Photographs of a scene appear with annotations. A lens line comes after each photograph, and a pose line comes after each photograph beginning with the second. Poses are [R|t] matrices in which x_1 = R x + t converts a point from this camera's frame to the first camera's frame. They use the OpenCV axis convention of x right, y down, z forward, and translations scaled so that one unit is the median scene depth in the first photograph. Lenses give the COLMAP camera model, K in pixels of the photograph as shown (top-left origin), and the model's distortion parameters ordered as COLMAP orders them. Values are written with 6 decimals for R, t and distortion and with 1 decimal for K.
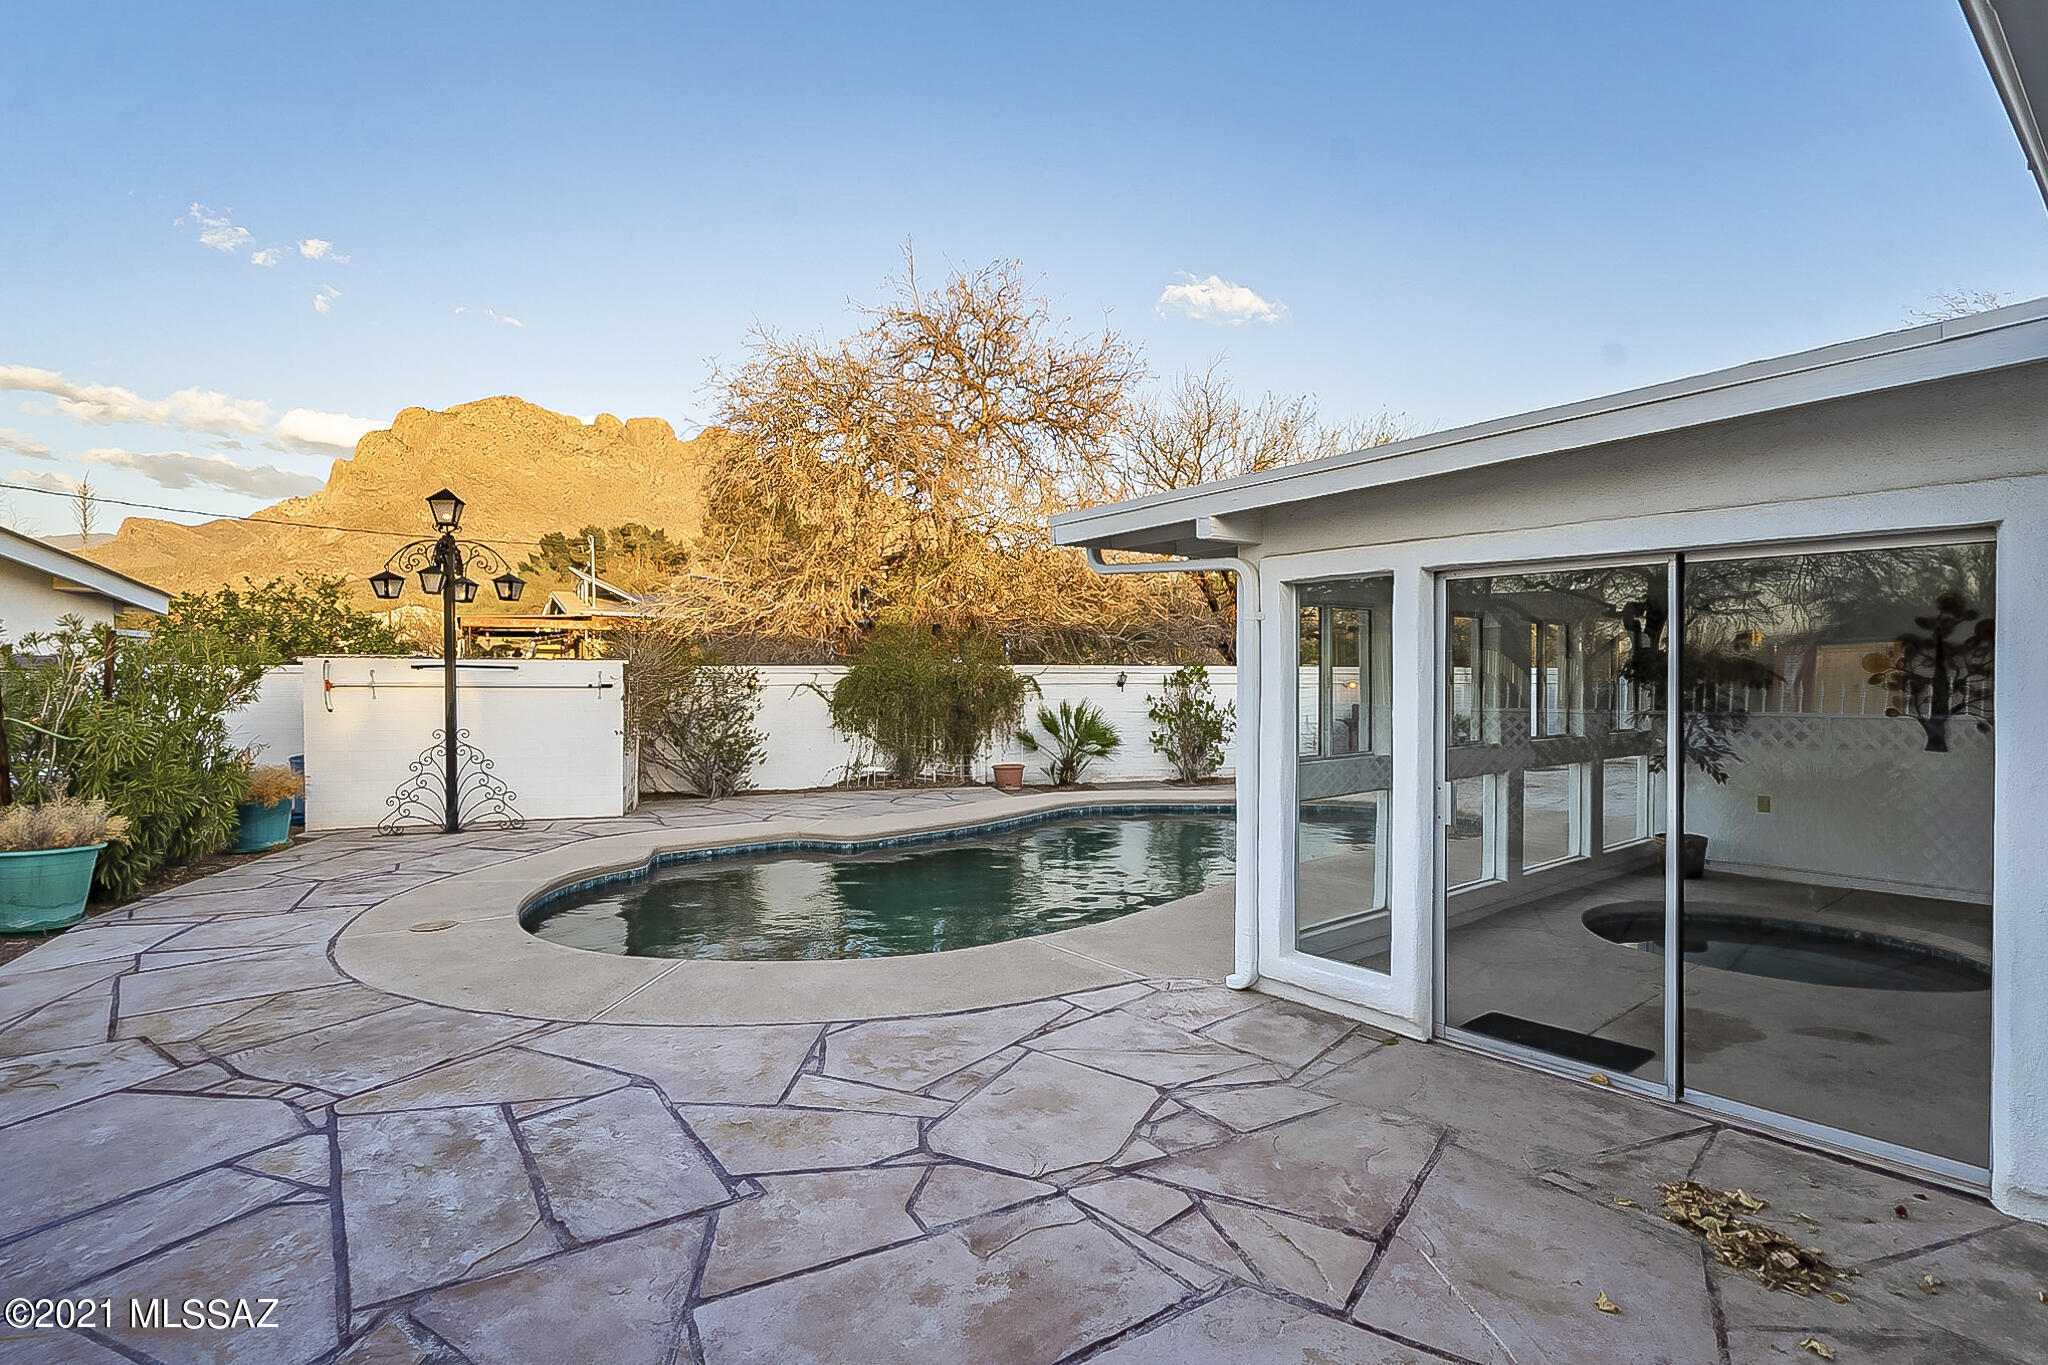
lens RADIAL K [[995.5, 0, 1077.7], [0, 995.5, 676.2], [0, 0, 1]] dist [0.001194, 0.000473]
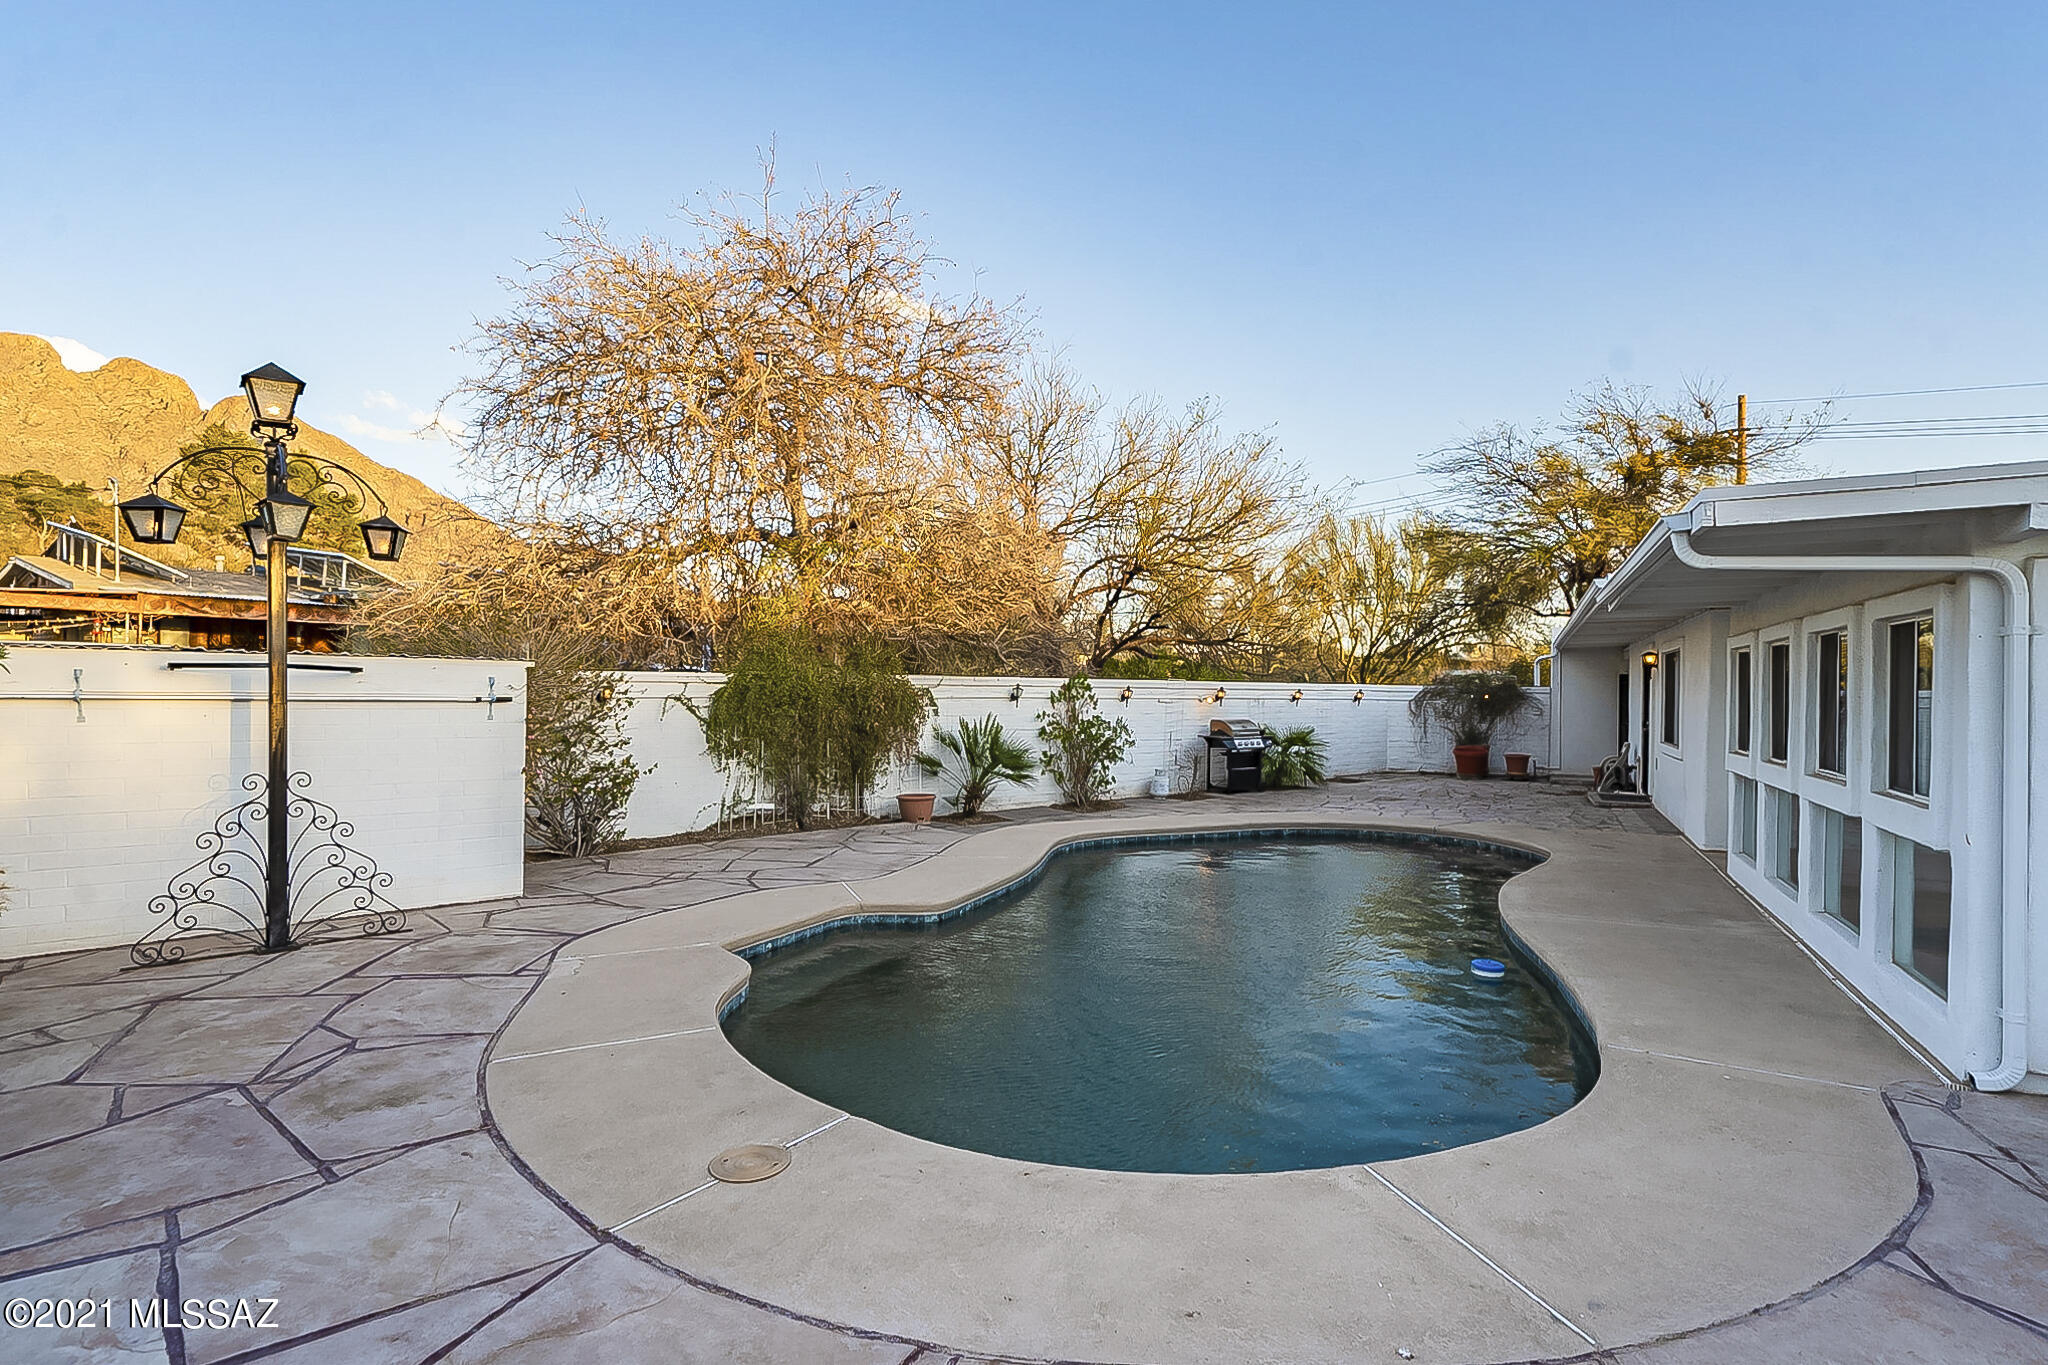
lens RADIAL K [[995.5, 0, 1036.6], [0, 995.5, 687.0], [0, 0, 1]] dist [0.001194, 0.000473]
pose [[0.922049, 0.010706, 0.386926, -0.300991], [-0.010881, 0.999939, -0.001736, -0.000952], [-0.386921, -0.002610, 0.922109, 0.192847]]
